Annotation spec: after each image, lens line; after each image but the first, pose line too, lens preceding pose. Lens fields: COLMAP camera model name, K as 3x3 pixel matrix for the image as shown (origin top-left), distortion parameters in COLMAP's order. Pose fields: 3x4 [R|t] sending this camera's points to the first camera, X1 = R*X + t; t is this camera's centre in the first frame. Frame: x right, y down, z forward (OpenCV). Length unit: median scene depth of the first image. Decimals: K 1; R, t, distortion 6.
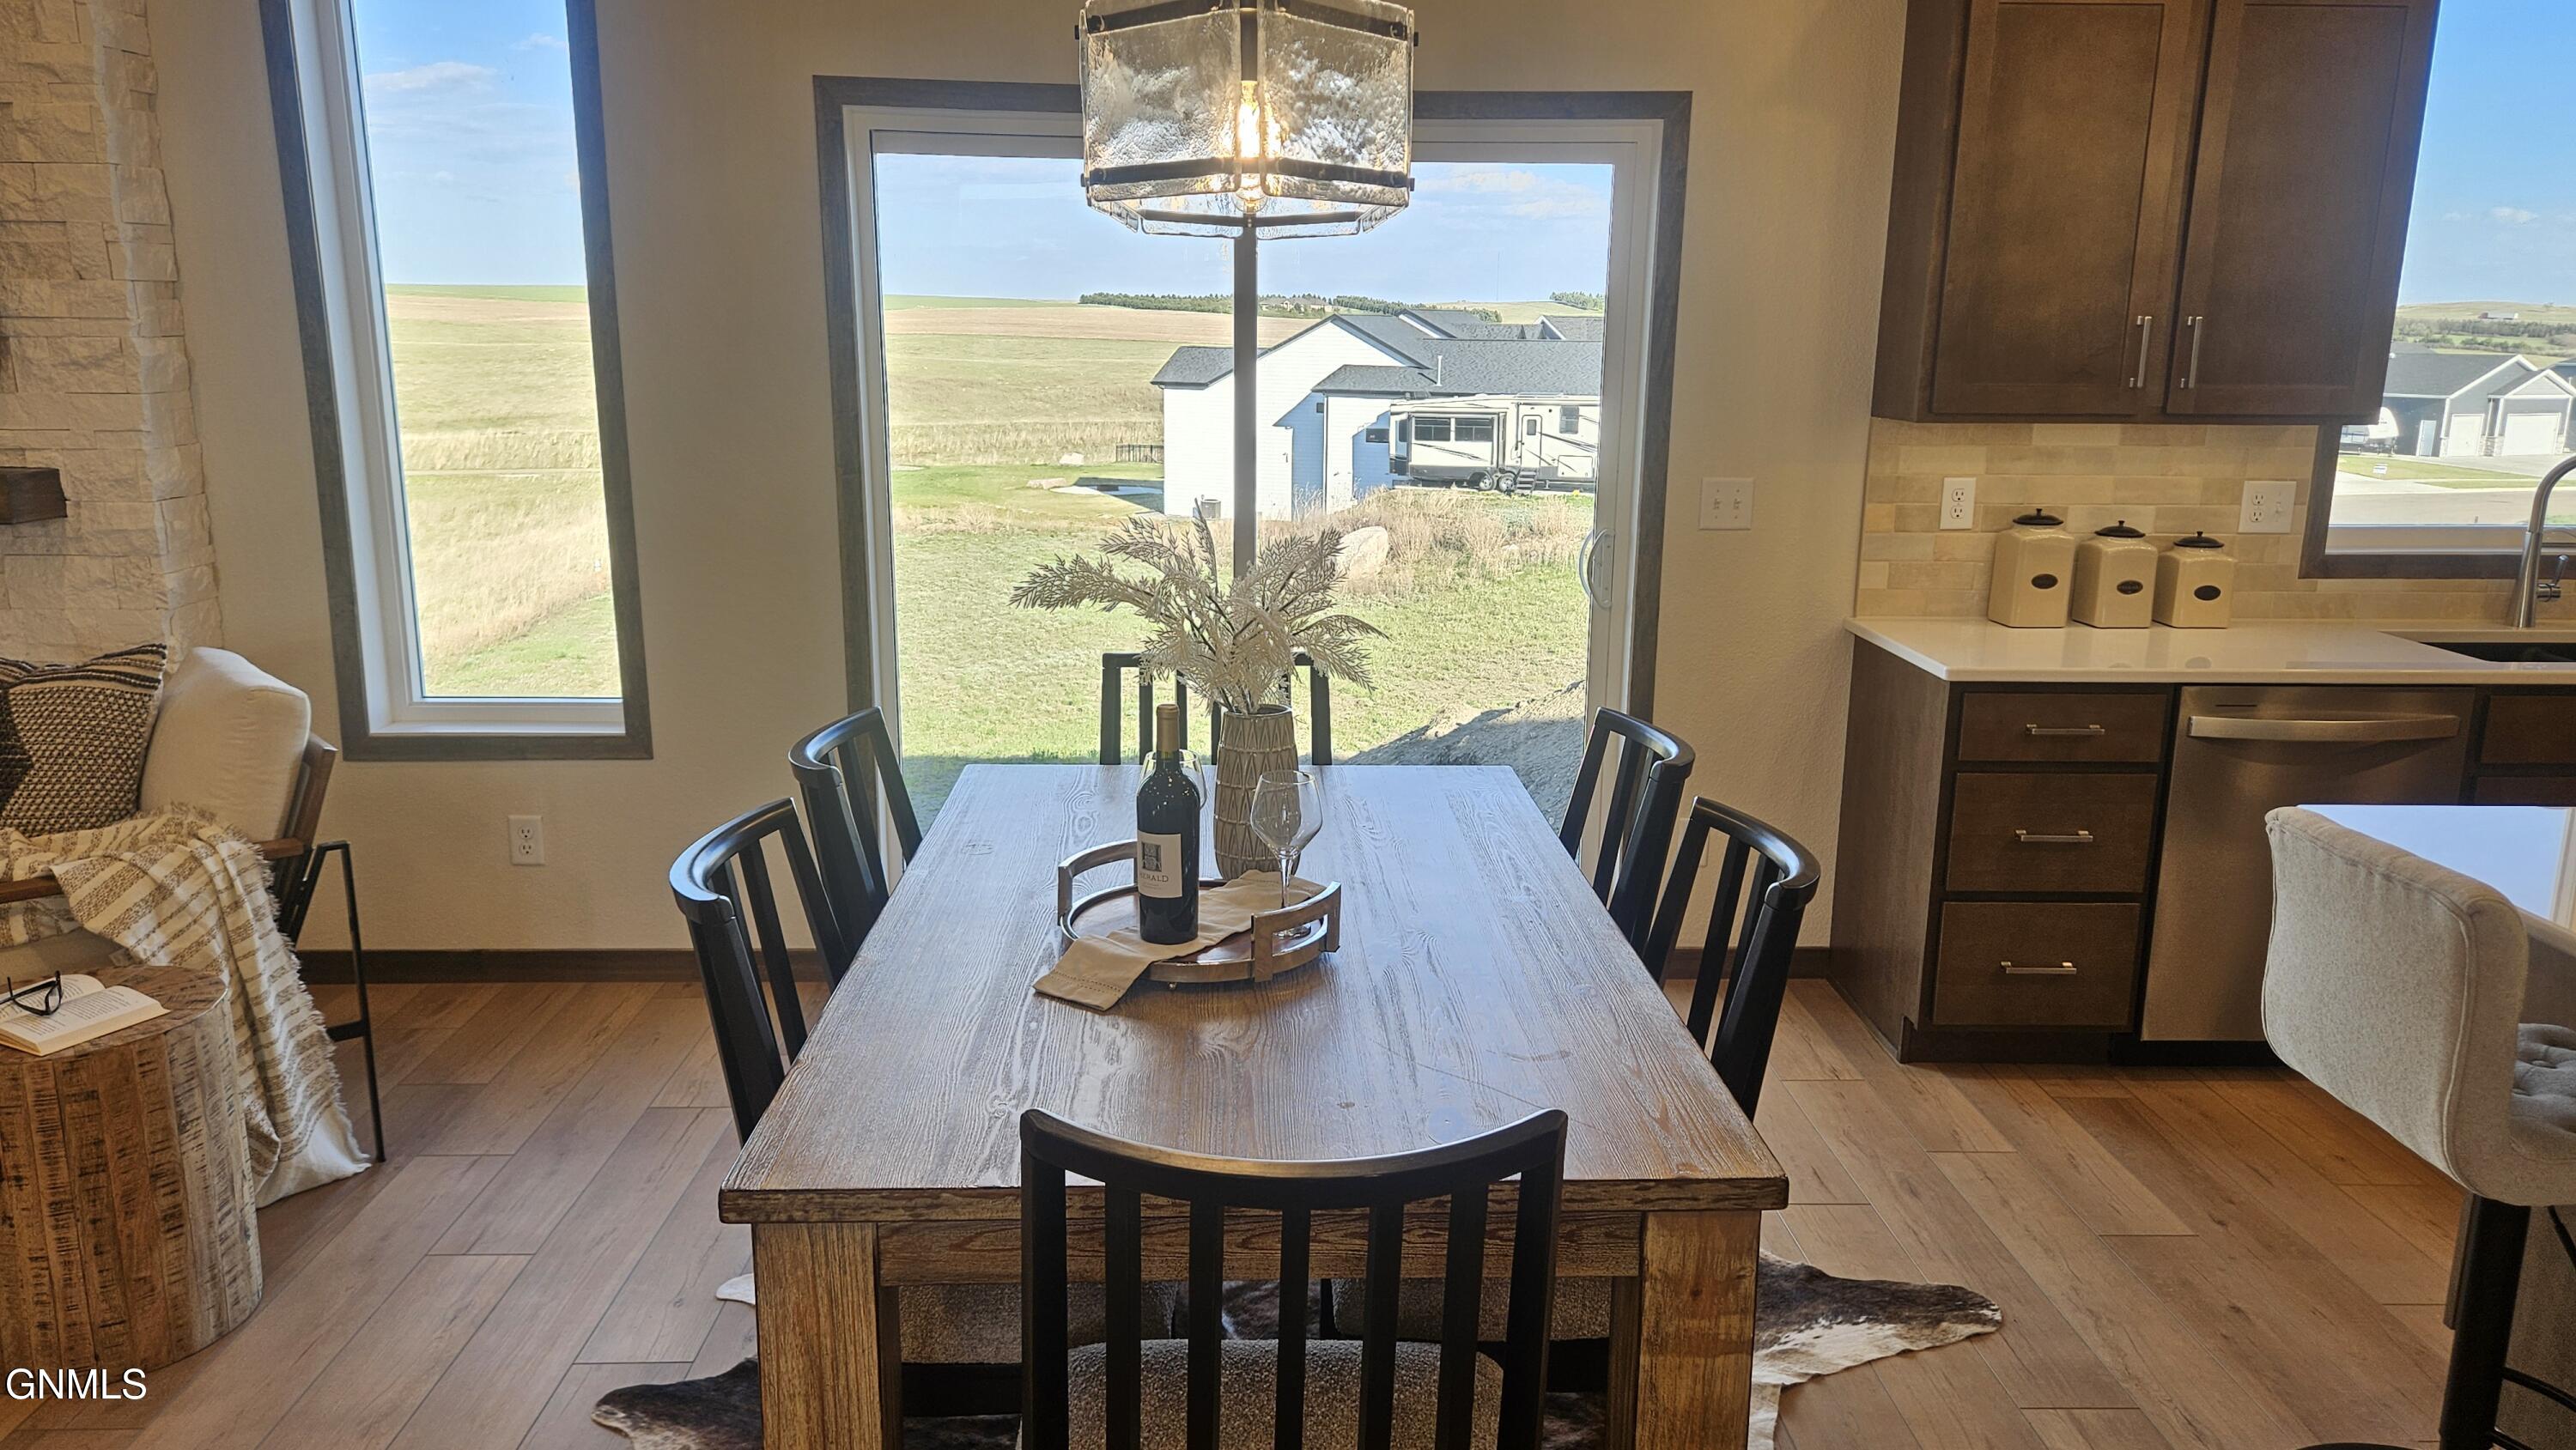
lens RADIAL K [[1839.0, 0, 1314.7], [0, 1839.0, 748.2], [0, 0, 1]] dist [0.064033, -0.053986]
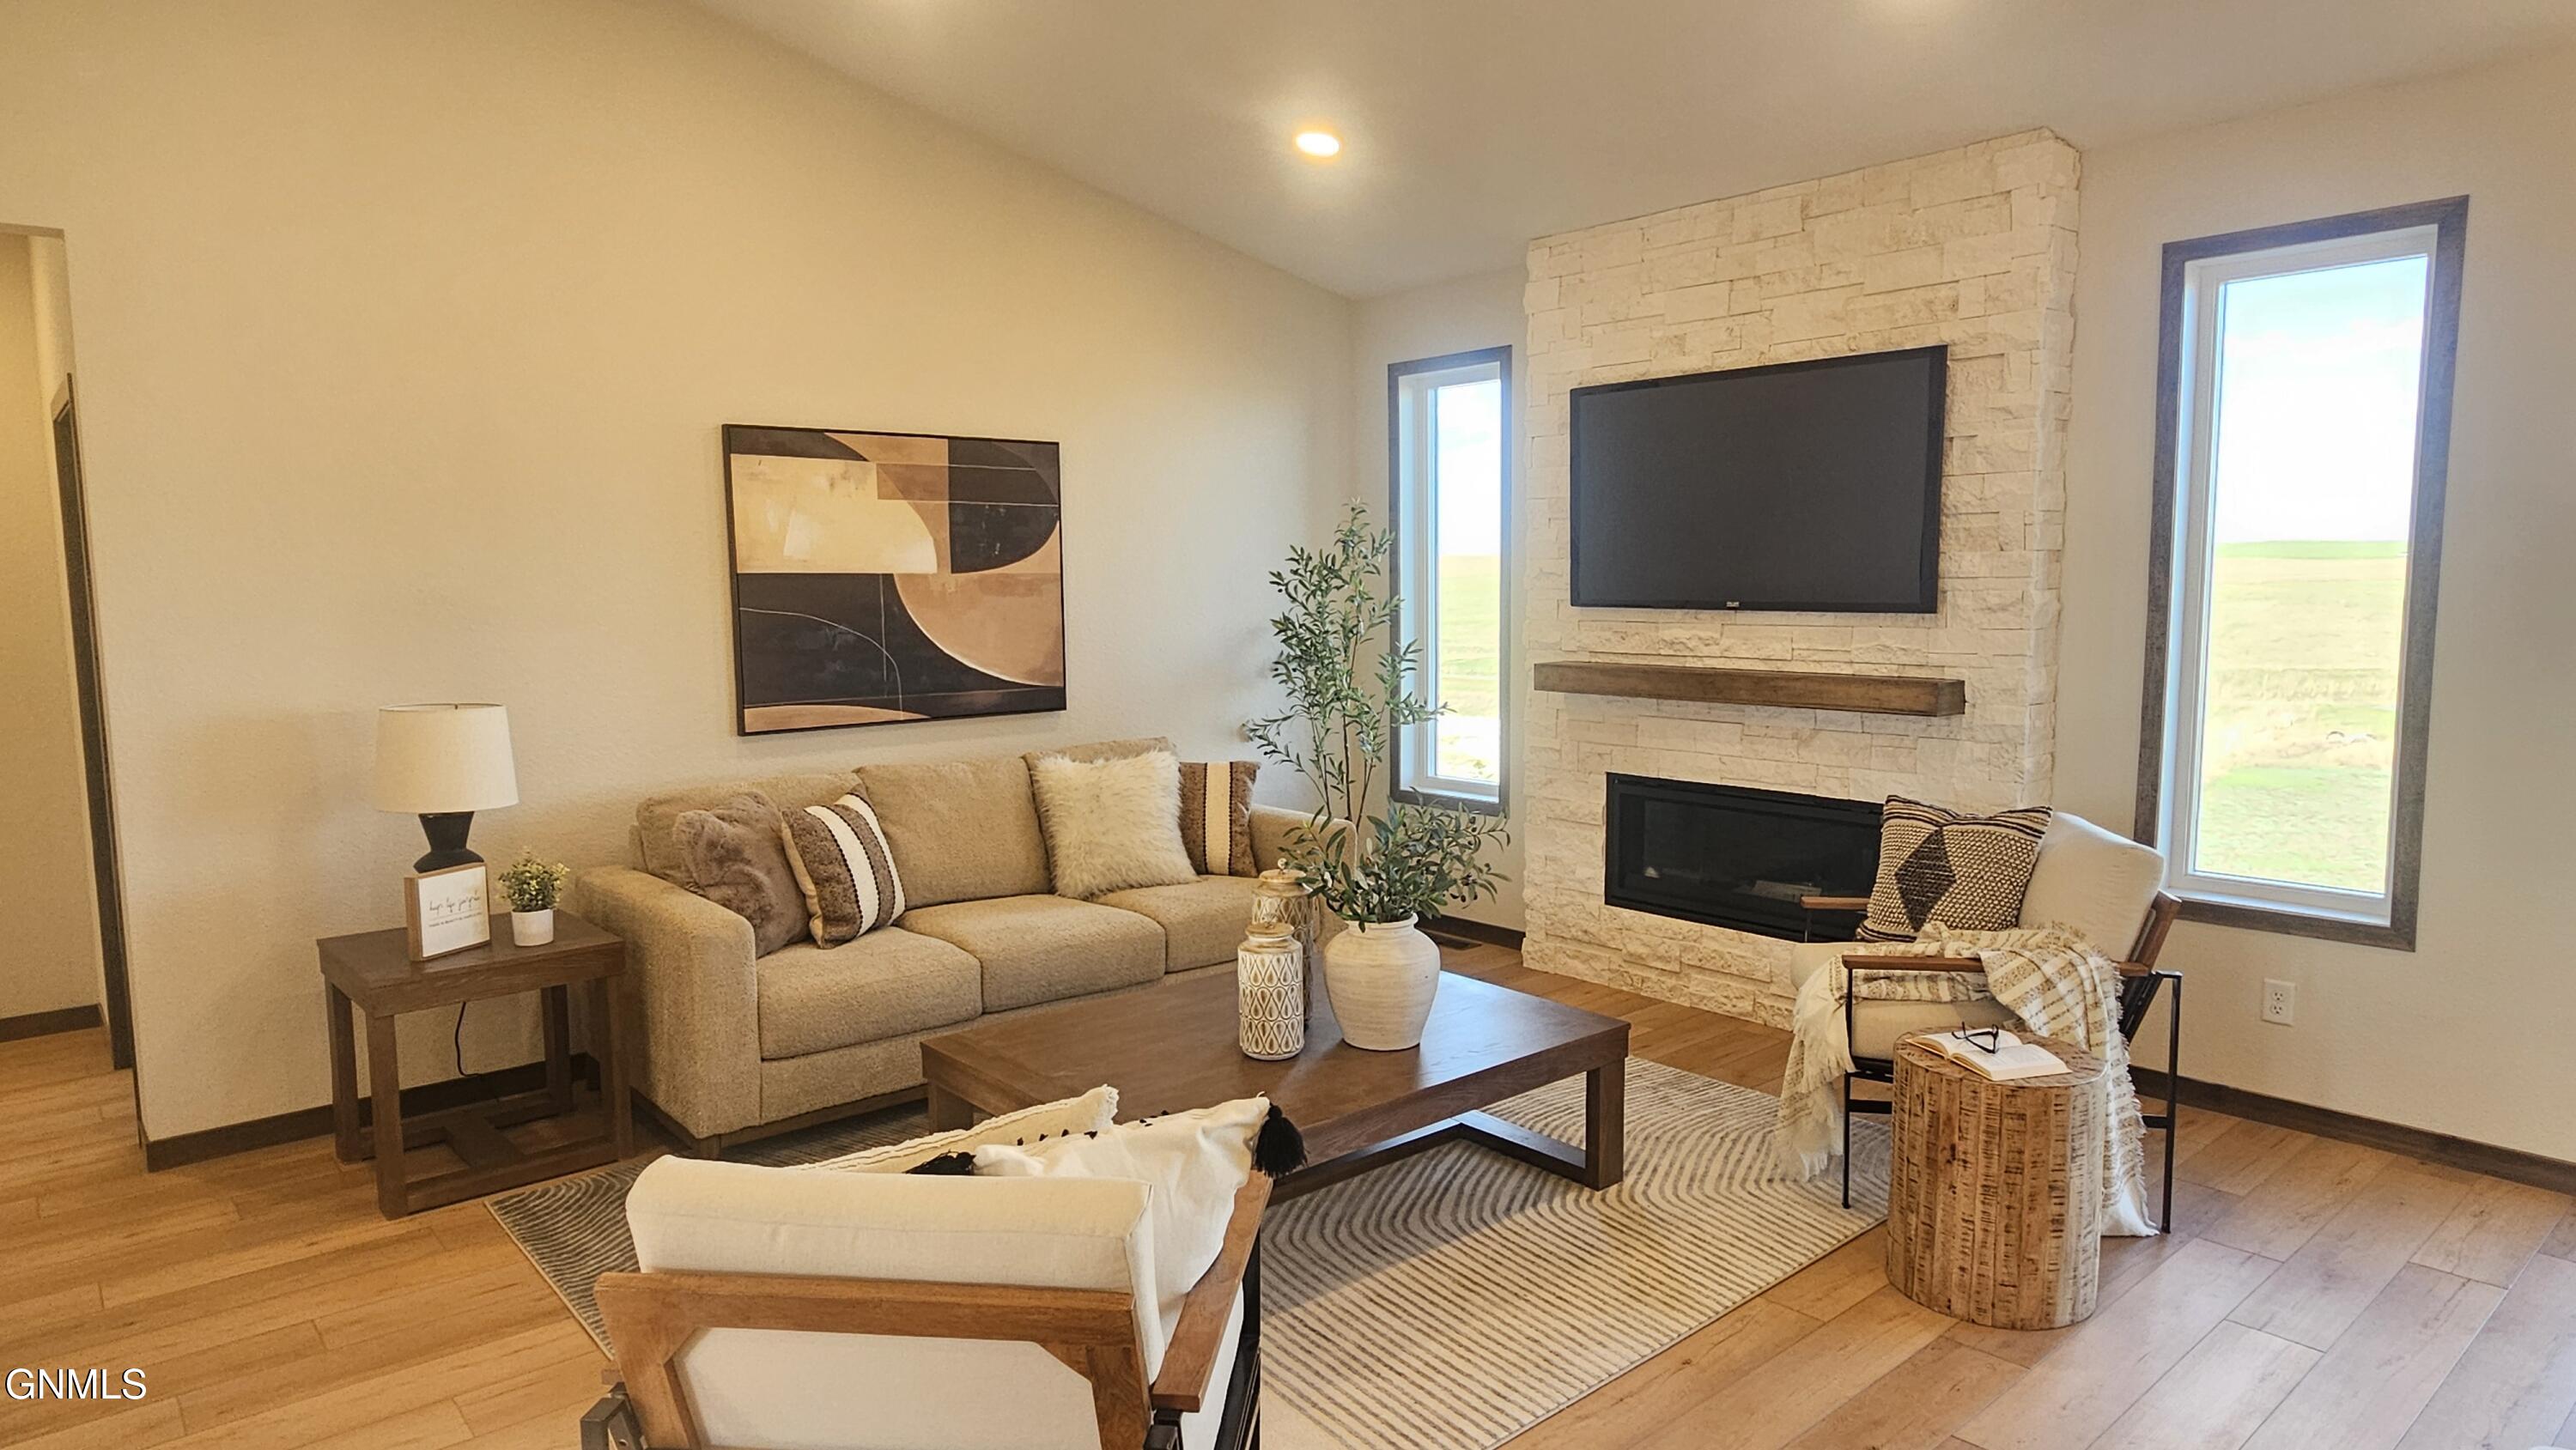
lens RADIAL K [[1511.8, 0, 1281.8], [0, 1511.8, 736.2], [0, 0, 1]] dist [0.005089, -0.006279]
pose [[0.624502, 0.063956, -0.778400, -0.091408], [-0.156494, 0.986677, -0.044486, 0.027821], [0.765184, 0.149596, 0.626190, -0.126931]]
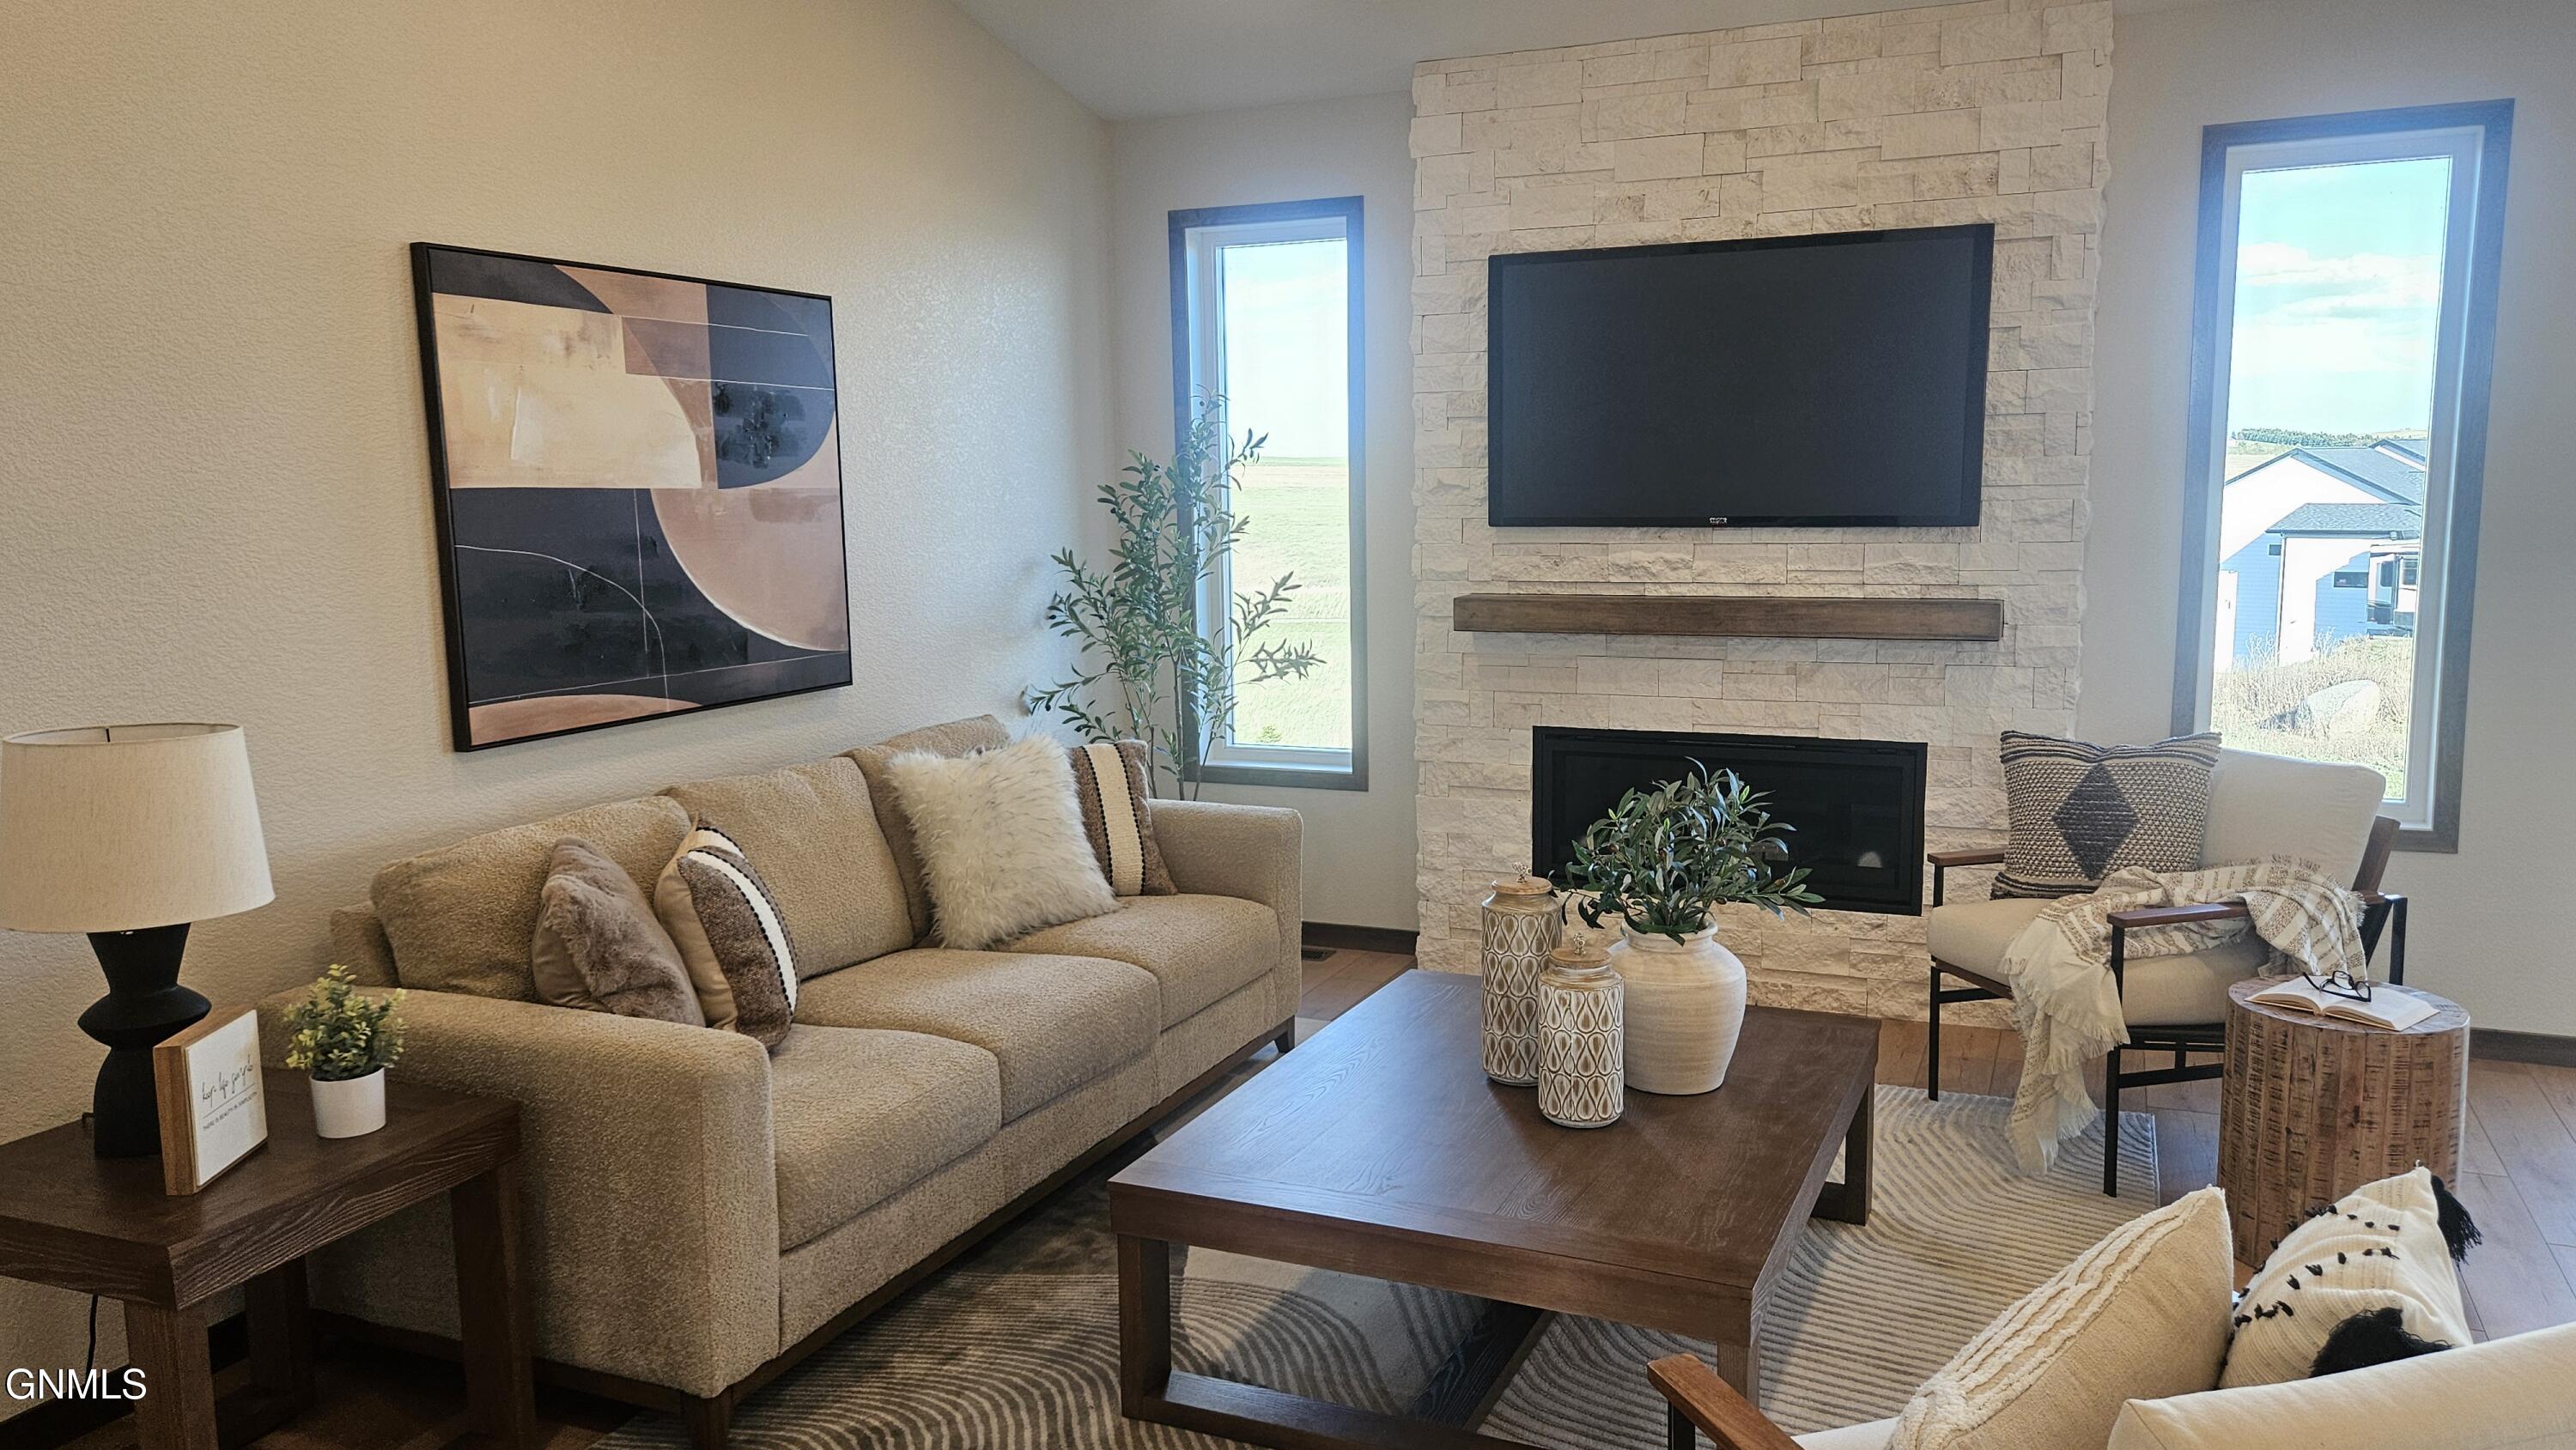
lens RADIAL K [[1839.0, 0, 1302.4], [0, 1839.0, 741.8], [0, 0, 1]] dist [0.064033, -0.053986]
pose [[0.901198, 0.035692, -0.431936, -0.558310], [-0.071160, 0.995264, -0.066227, 0.070838], [0.427526, 0.090421, 0.899470, -0.369082]]
